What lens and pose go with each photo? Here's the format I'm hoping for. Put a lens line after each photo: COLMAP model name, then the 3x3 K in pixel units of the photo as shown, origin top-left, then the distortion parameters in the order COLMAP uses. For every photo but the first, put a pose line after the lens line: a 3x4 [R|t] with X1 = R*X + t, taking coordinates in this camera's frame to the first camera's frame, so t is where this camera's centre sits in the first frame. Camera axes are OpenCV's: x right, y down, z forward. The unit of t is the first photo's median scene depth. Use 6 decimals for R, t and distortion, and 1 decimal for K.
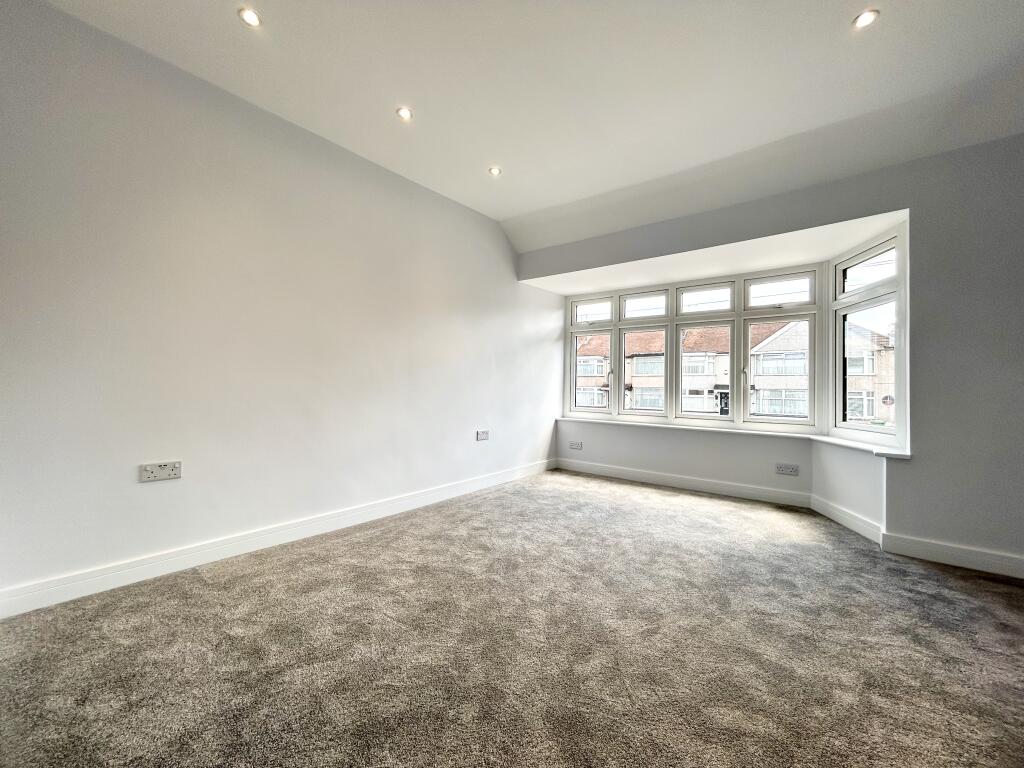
lens RADIAL K [[413.7, 0, 510.1], [0, 413.7, 382.2], [0, 0, 1]] dist [-0.000838, 0.000411]
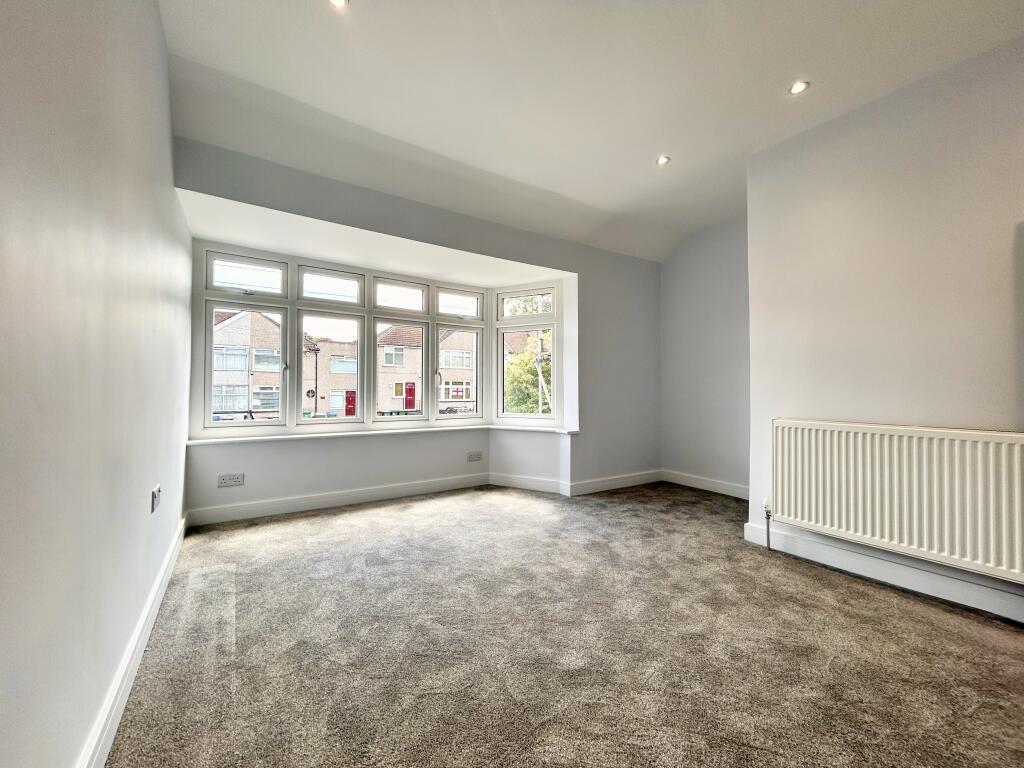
lens RADIAL K [[413.7, 0, 510.1], [0, 413.7, 382.2], [0, 0, 1]] dist [-0.000838, 0.000411]
pose [[0.302194, 0.000627, 0.953246, -0.451103], [-0.012596, 0.999915, 0.003336, -0.007917], [-0.953163, -0.013015, 0.302177, 0.569817]]
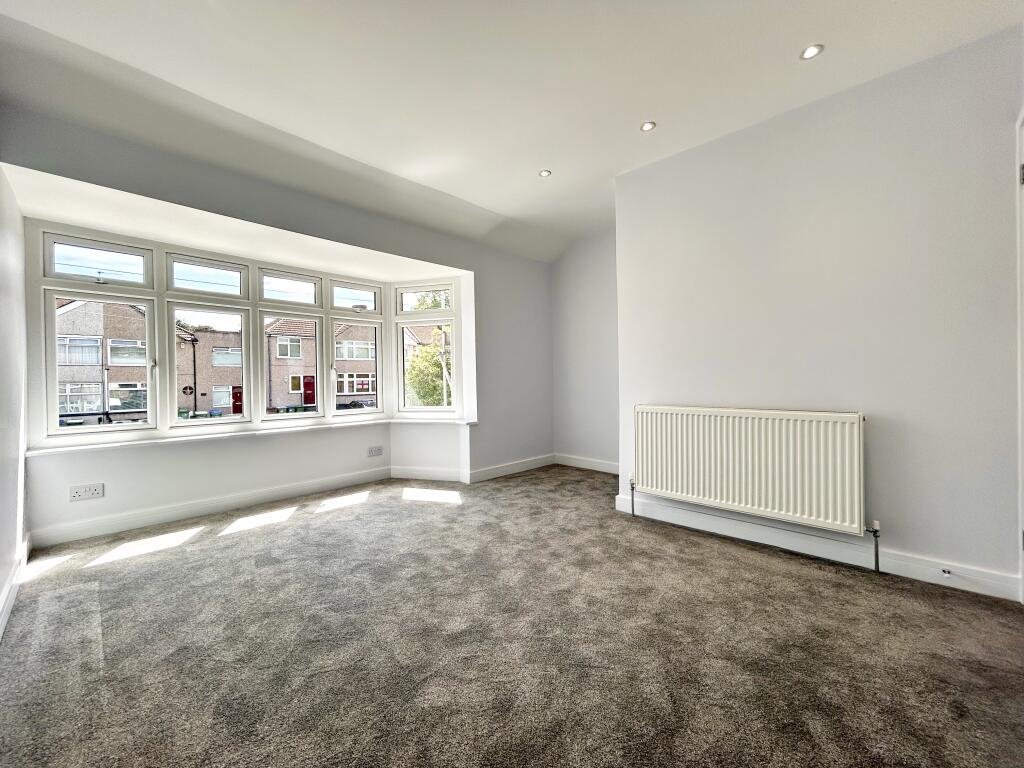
lens RADIAL K [[413.7, 0, 510.1], [0, 413.7, 382.2], [0, 0, 1]] dist [-0.000838, 0.000411]
pose [[0.093114, -0.025013, 0.995341, -0.497065], [0.002190, 0.999687, 0.024918, -0.017389], [-0.995653, -0.000140, 0.093140, 0.522761]]
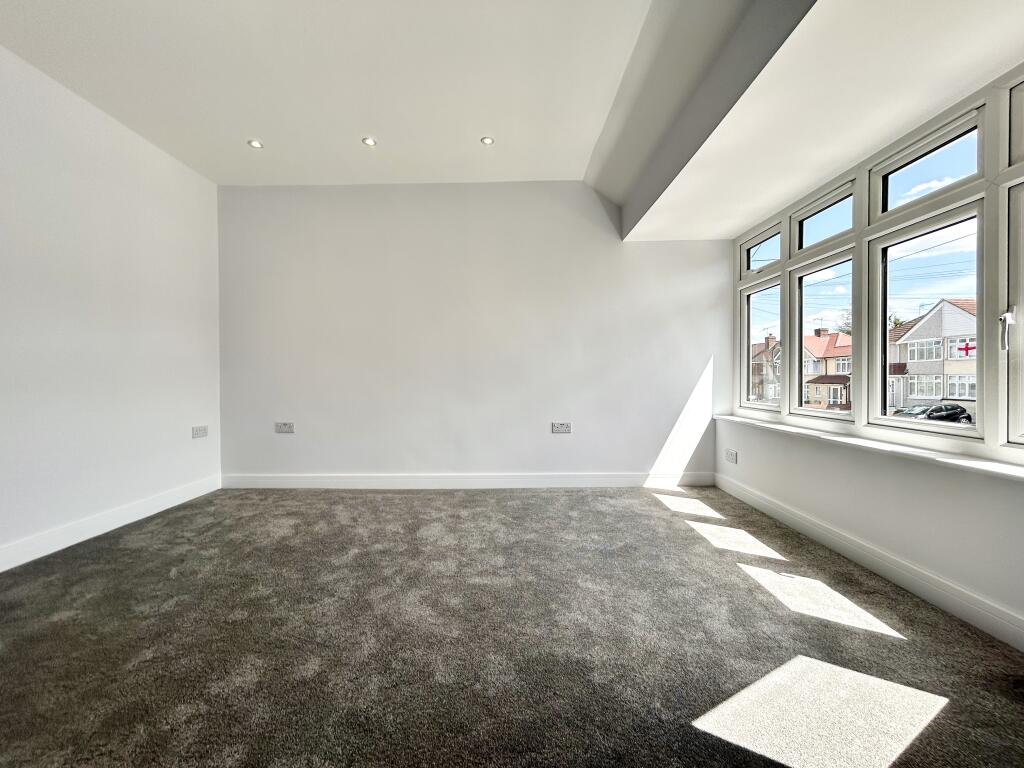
lens RADIAL K [[413.7, 0, 510.1], [0, 413.7, 382.2], [0, 0, 1]] dist [-0.000838, 0.000411]
pose [[0.617900, -0.009009, -0.786205, 0.666768], [0.022381, 0.999731, 0.006134, 0.024777], [0.785938, -0.021386, 0.617935, 0.421295]]
